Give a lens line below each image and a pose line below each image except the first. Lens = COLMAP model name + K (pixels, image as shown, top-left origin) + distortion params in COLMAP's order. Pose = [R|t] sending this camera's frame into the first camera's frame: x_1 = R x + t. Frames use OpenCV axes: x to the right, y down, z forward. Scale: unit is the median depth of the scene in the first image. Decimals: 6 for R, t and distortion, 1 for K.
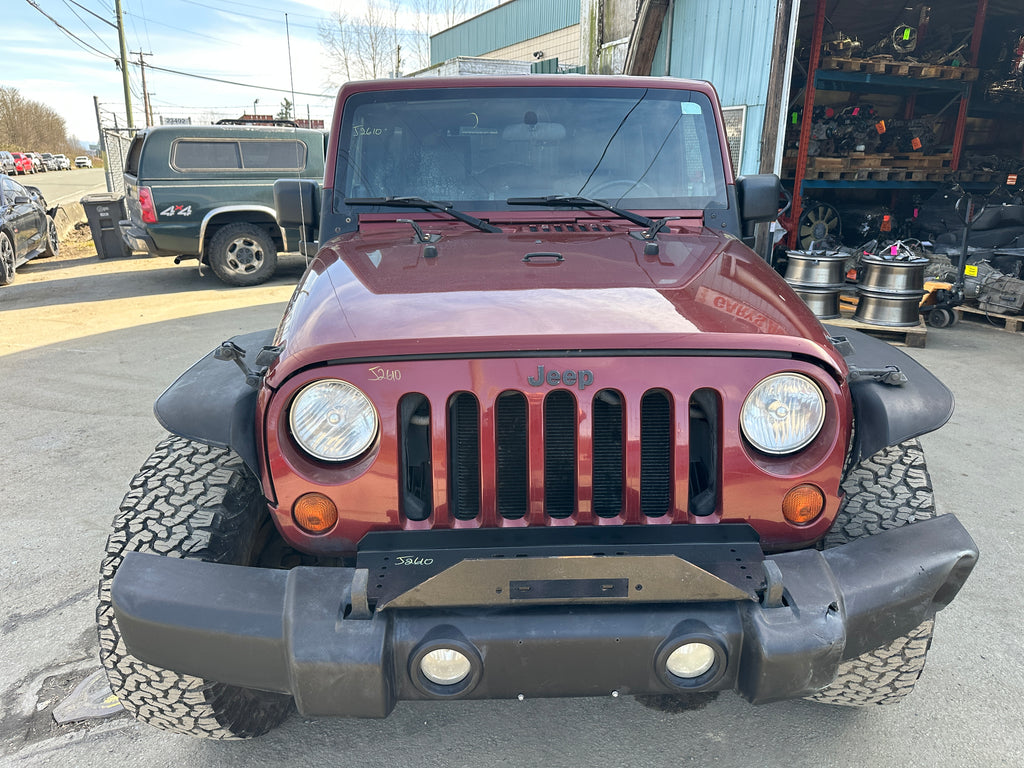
lens RADIAL K [[721.3, 0, 515.8], [0, 721.3, 394.1], [0, 0, 1]] dist [0.022348, -0.027852]
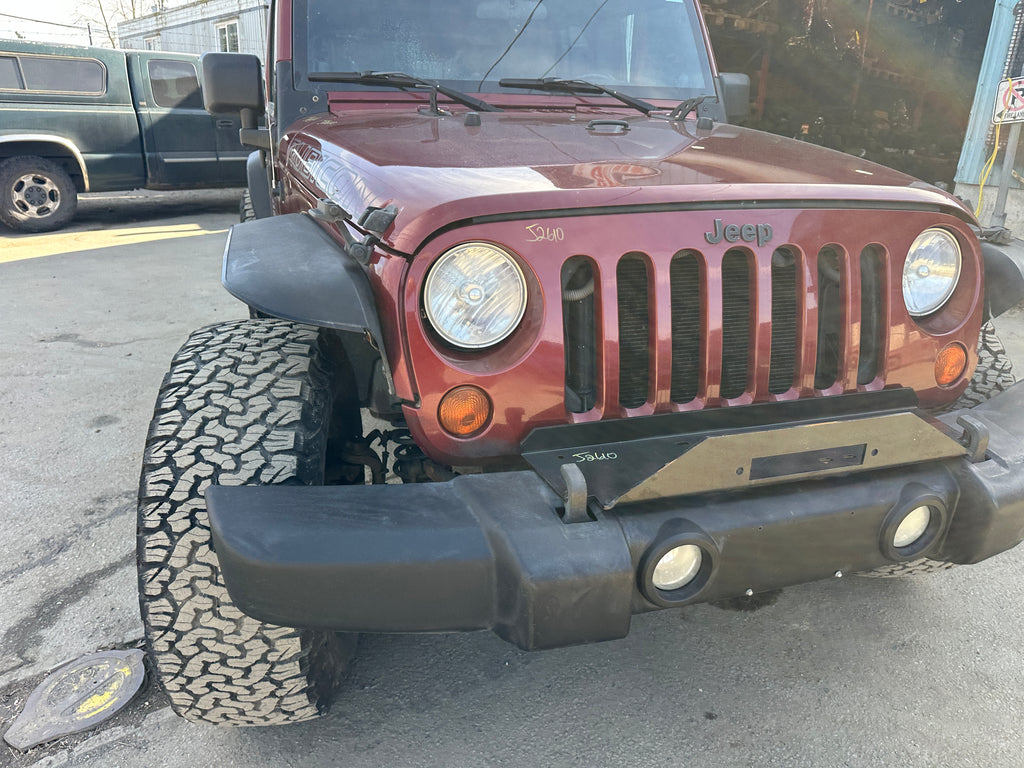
lens RADIAL K [[721.3, 0, 518.2], [0, 721.3, 385.1], [0, 0, 1]] dist [0.022348, -0.027852]
pose [[0.962776, -0.069482, 0.261218, -0.379659], [0.057942, 0.996984, 0.051631, 0.087599], [-0.264017, -0.034573, 0.963898, 0.195382]]
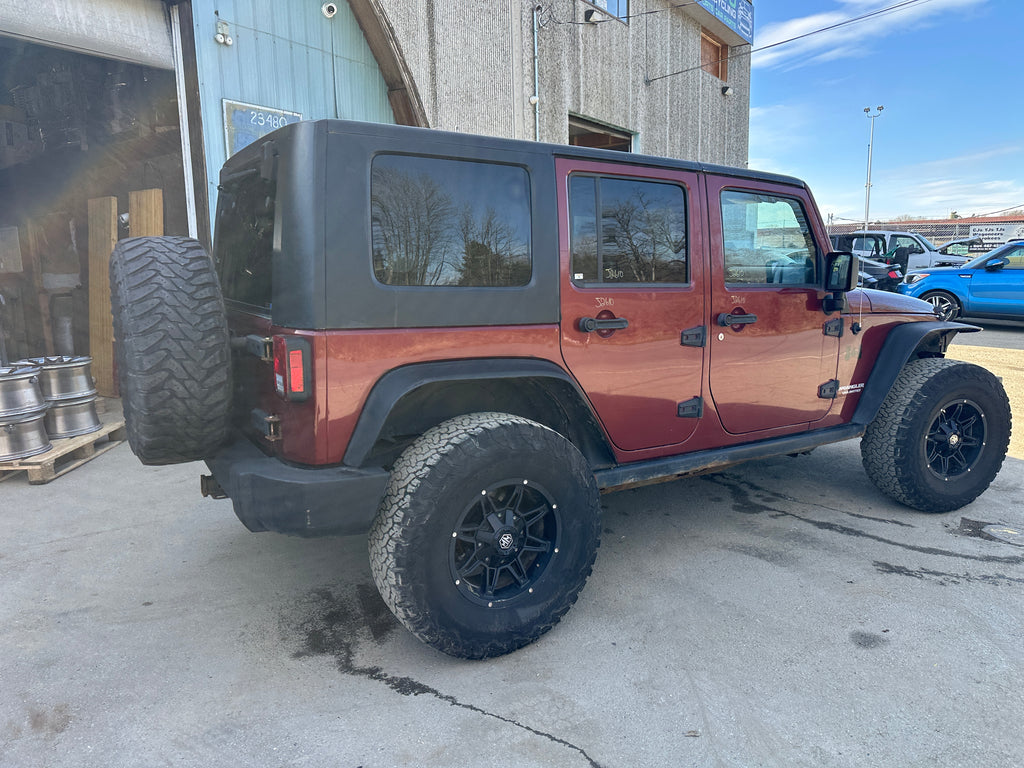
lens RADIAL K [[721.3, 0, 514.8], [0, 721.3, 385.5], [0, 0, 1]] dist [0.022348, -0.027852]
pose [[-0.493026, -0.143422, 0.858111, -1.821099], [0.271704, 0.911605, 0.308470, -1.002383], [-0.826500, 0.385236, -0.410477, 3.322303]]
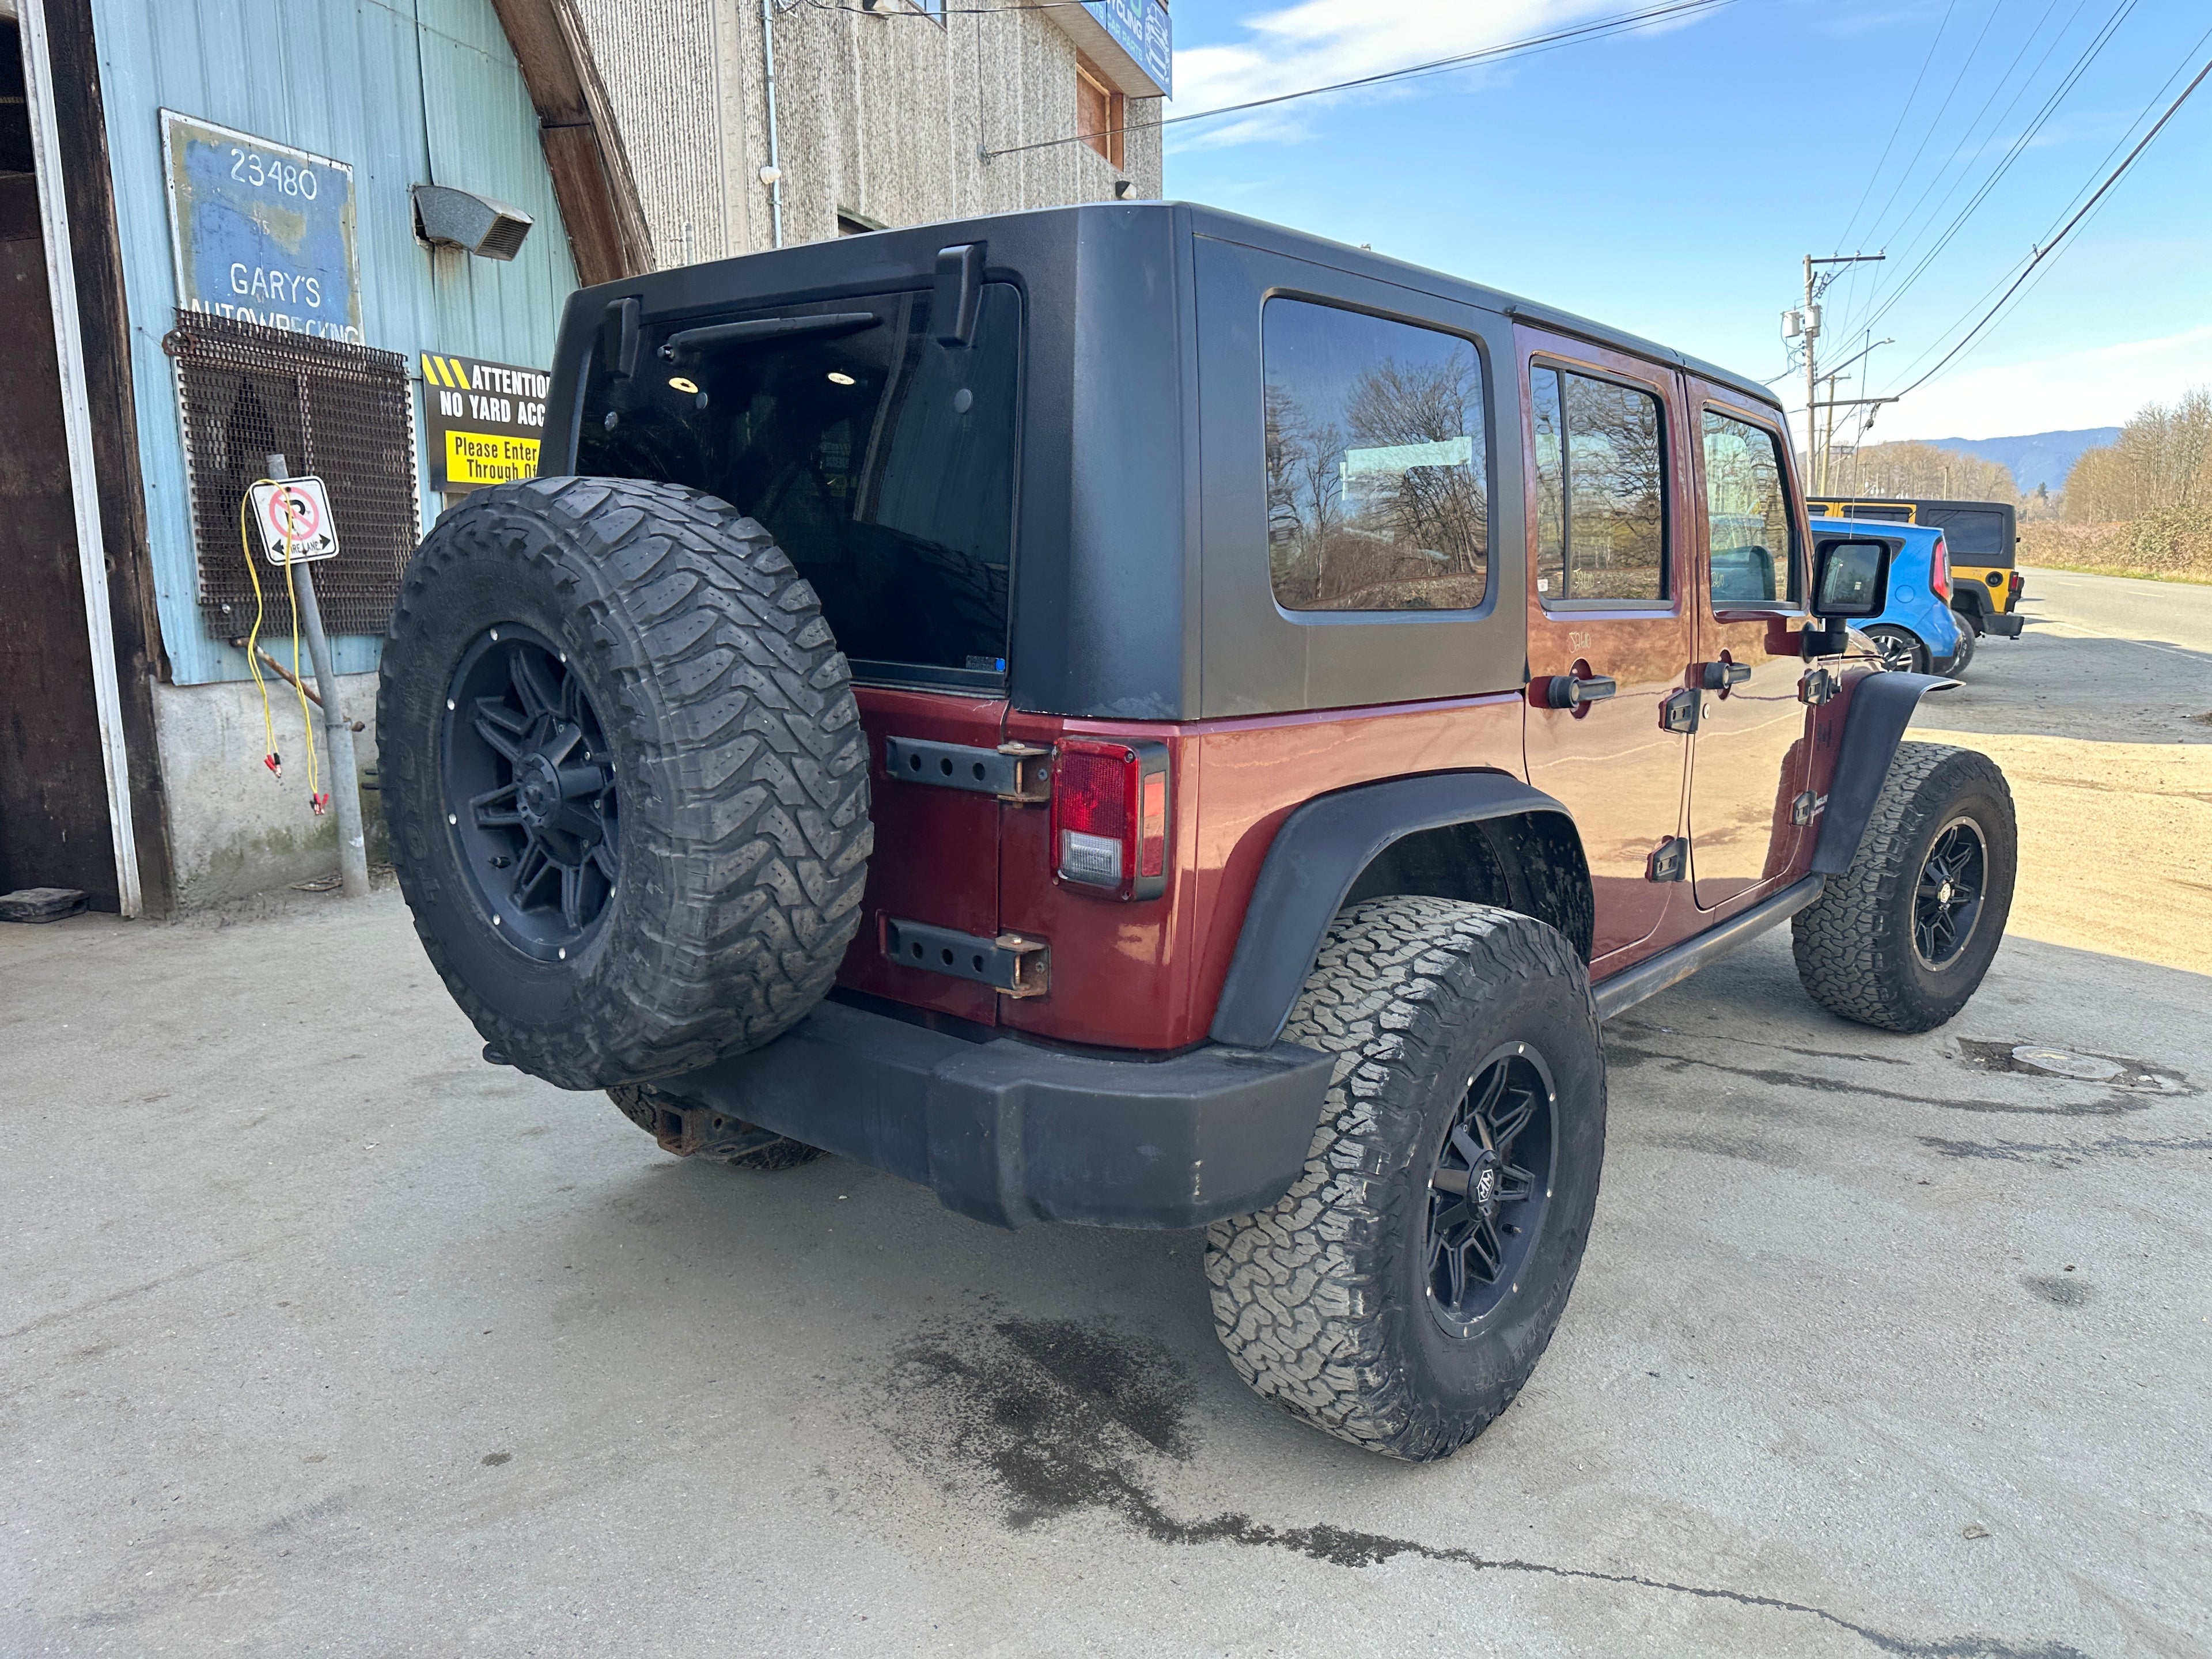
lens RADIAL K [[1558.2, 0, 1116.3], [0, 1558.2, 826.2], [0, 0, 1]] dist [0.022348, -0.027852]
pose [[-0.742587, -0.123763, 0.658215, -1.226620], [0.199027, 0.897604, 0.393313, -1.185937], [-0.639494, 0.423072, -0.641917, 3.857886]]
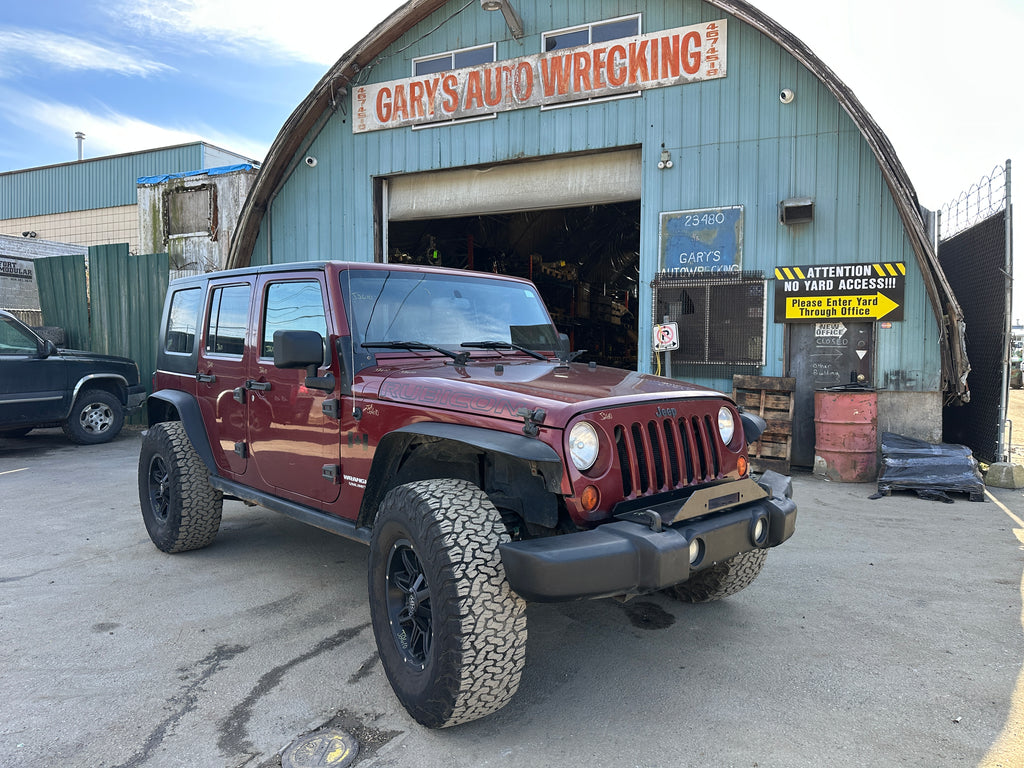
lens RADIAL K [[721.3, 0, 513.2], [0, 721.3, 381.9], [0, 0, 1]] dist [0.022348, -0.027852]
pose [[0.758776, -0.028456, 0.650729, -1.353535], [0.199597, 0.961141, -0.190707, 0.169158], [-0.620016, 0.274588, 0.734971, -0.194893]]
